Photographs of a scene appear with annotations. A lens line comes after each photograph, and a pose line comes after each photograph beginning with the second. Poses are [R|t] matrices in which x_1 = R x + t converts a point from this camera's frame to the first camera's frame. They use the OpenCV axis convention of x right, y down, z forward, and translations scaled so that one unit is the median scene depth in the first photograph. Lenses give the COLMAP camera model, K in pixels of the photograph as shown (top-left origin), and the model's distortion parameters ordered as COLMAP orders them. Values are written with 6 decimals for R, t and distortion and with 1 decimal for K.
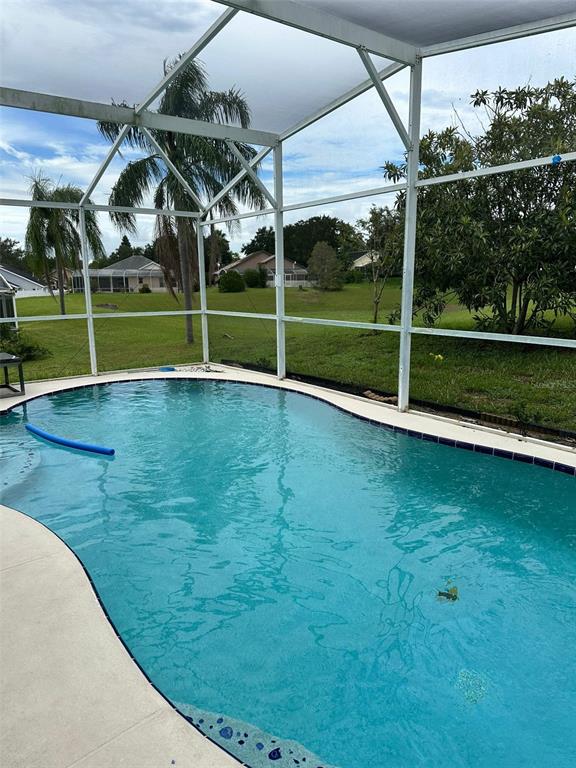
lens RADIAL K [[621.3, 0, 288.0], [0, 621.3, 384.0], [0, 0, 1]] dist [0.195553, -0.173123]
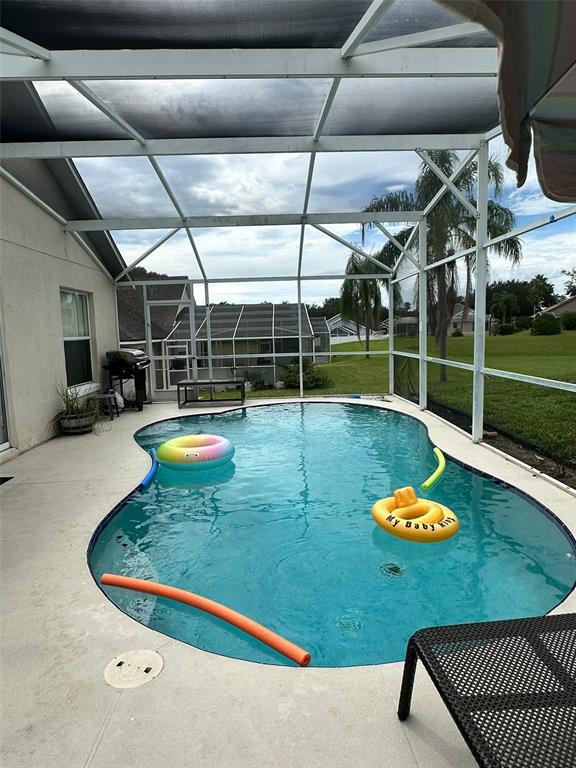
lens RADIAL K [[621.3, 0, 288.0], [0, 621.3, 384.0], [0, 0, 1]] dist [0.195553, -0.173123]
pose [[0.776791, 0.048178, -0.627913, 0.479372], [-0.090842, 0.995214, -0.036021, 0.008291], [0.623172, 0.085022, 0.777450, -0.070153]]
